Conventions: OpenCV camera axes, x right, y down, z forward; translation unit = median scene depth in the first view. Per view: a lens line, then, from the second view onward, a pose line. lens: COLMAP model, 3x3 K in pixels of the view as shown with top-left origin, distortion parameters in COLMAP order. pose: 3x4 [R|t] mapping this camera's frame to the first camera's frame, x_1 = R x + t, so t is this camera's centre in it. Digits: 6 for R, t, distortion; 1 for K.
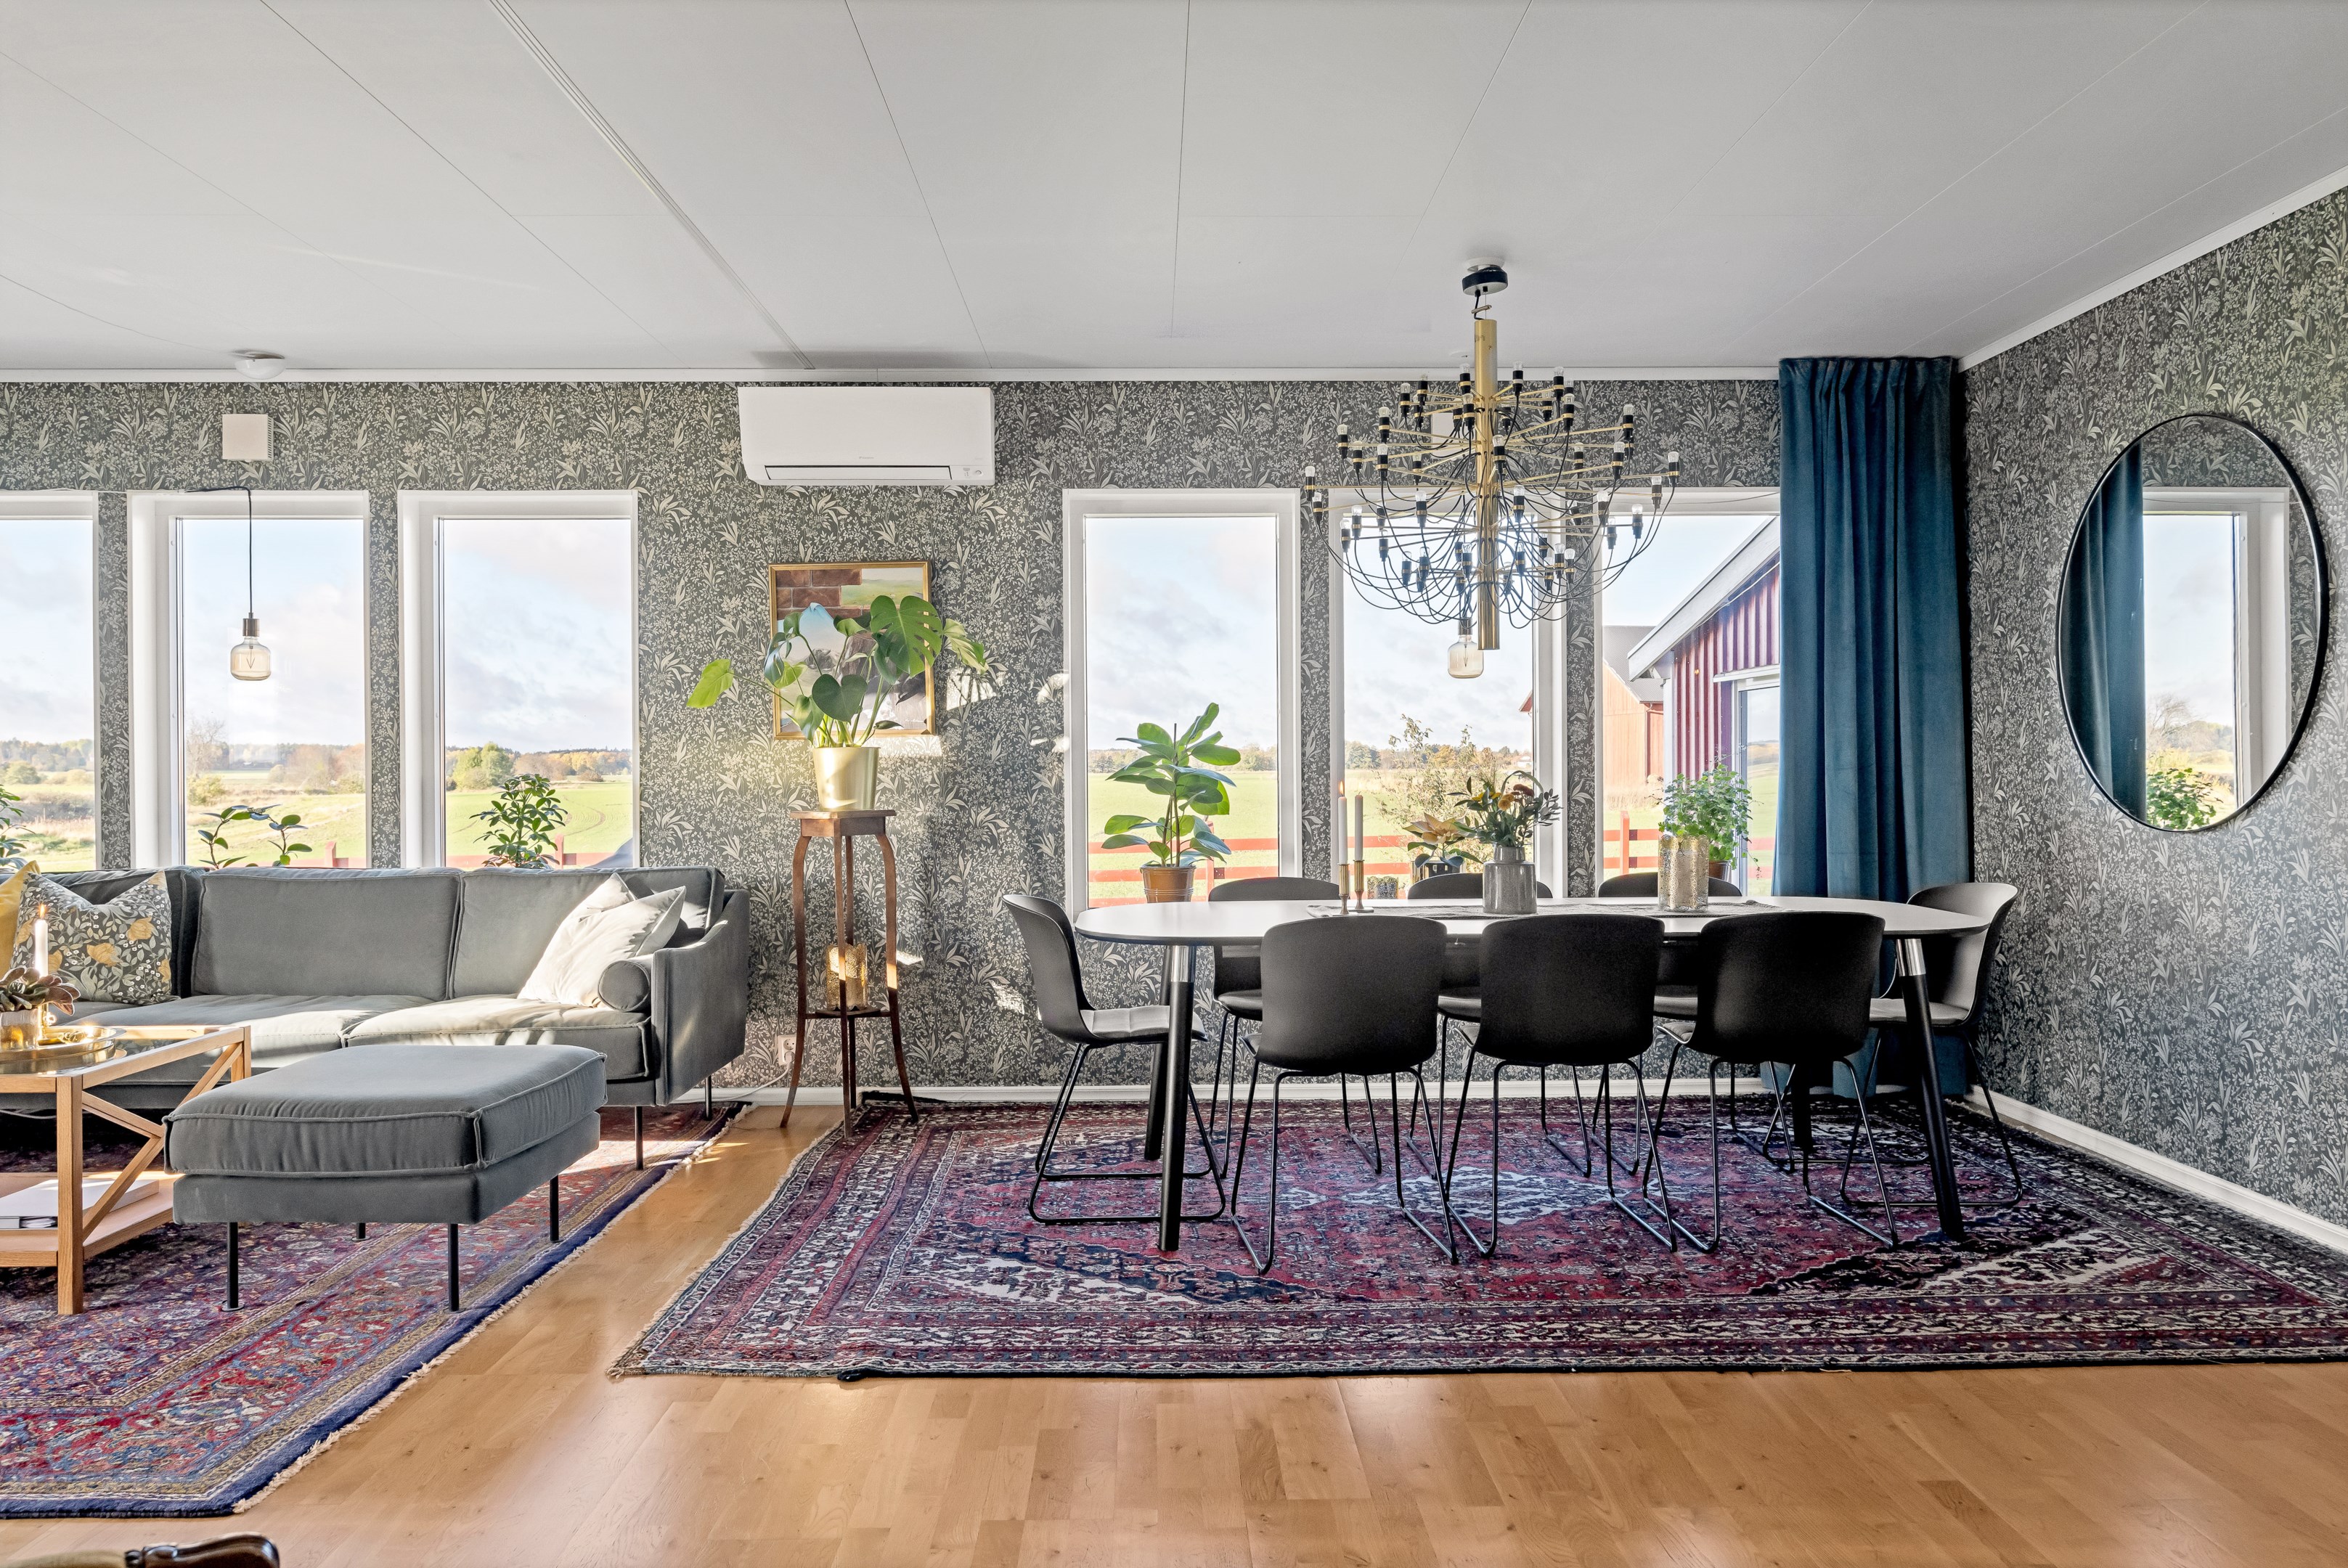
lens RADIAL K [[1634.2, 0, 1177.3], [0, 1634.2, 772.0], [0, 0, 1]] dist [-0.002502, -0.000225]
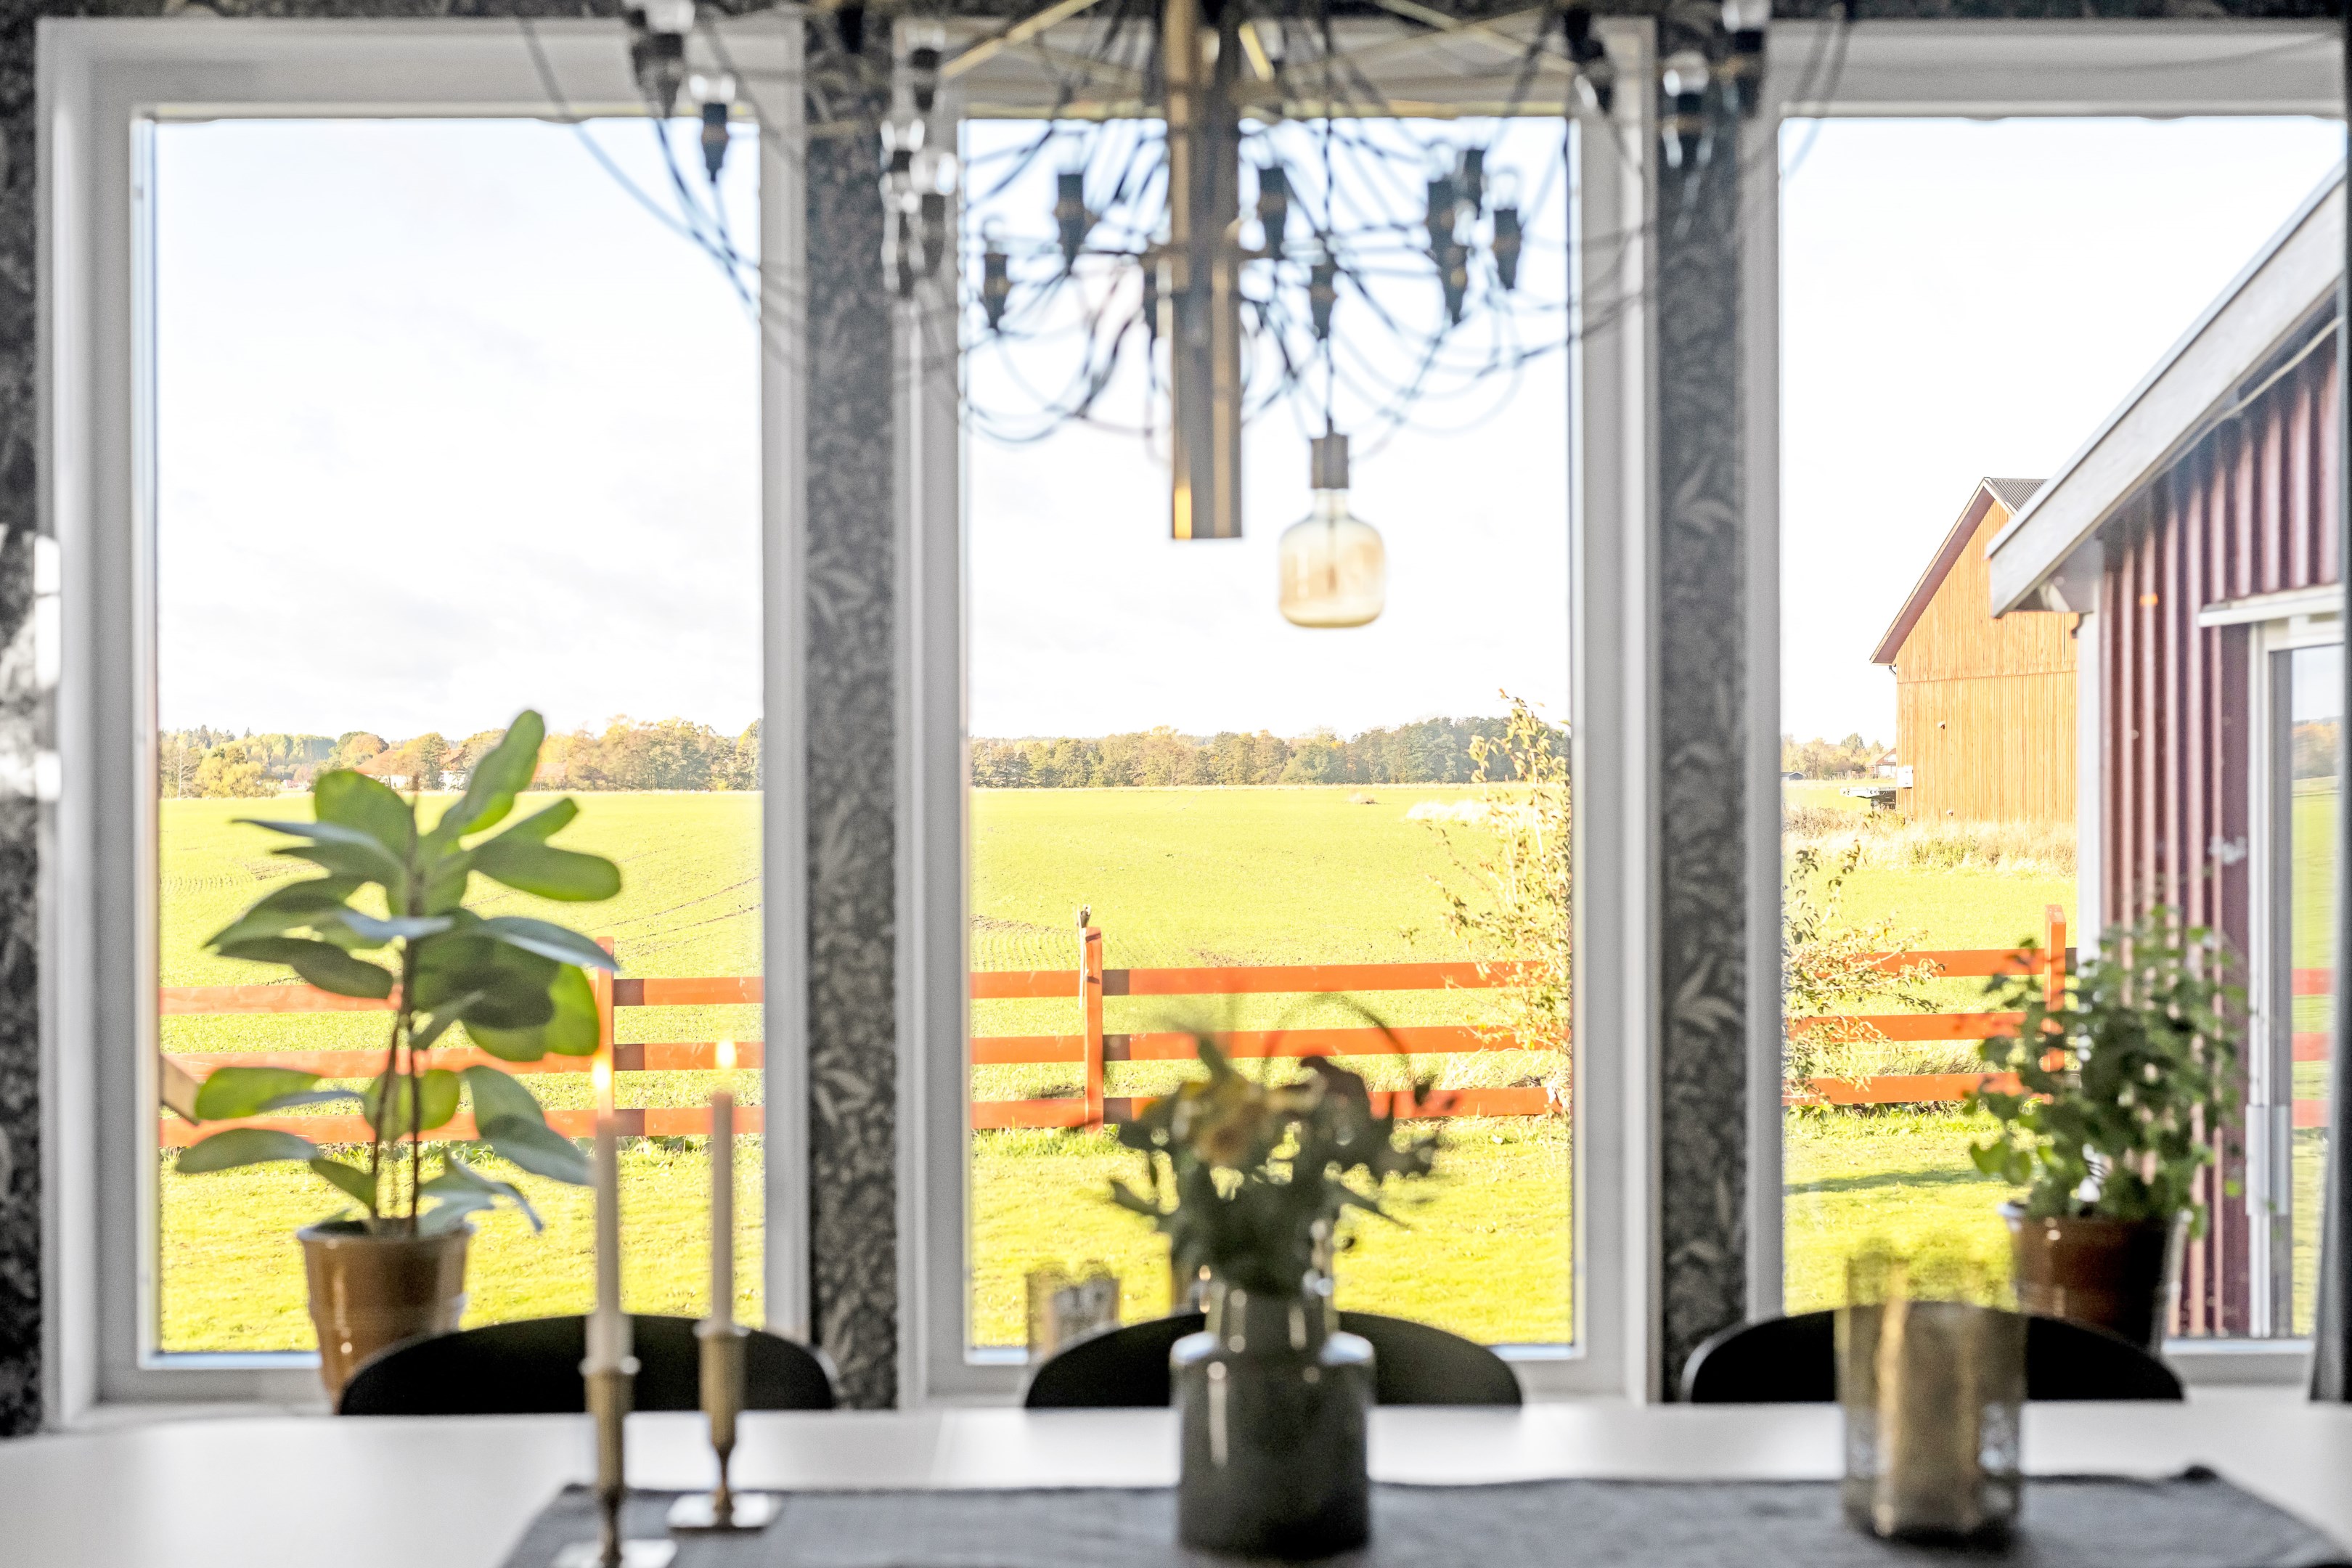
lens RADIAL K [[3345.5, 0, 1175.4], [0, 3345.5, 789.0], [0, 0, 1]] dist [0.026575, 0.000000]
pose [[0.999978, 0.002359, -0.006215, 0.151129], [-0.002341, 0.999993, 0.002777, -0.029036], [0.006222, -0.002762, 0.999977, 0.362080]]
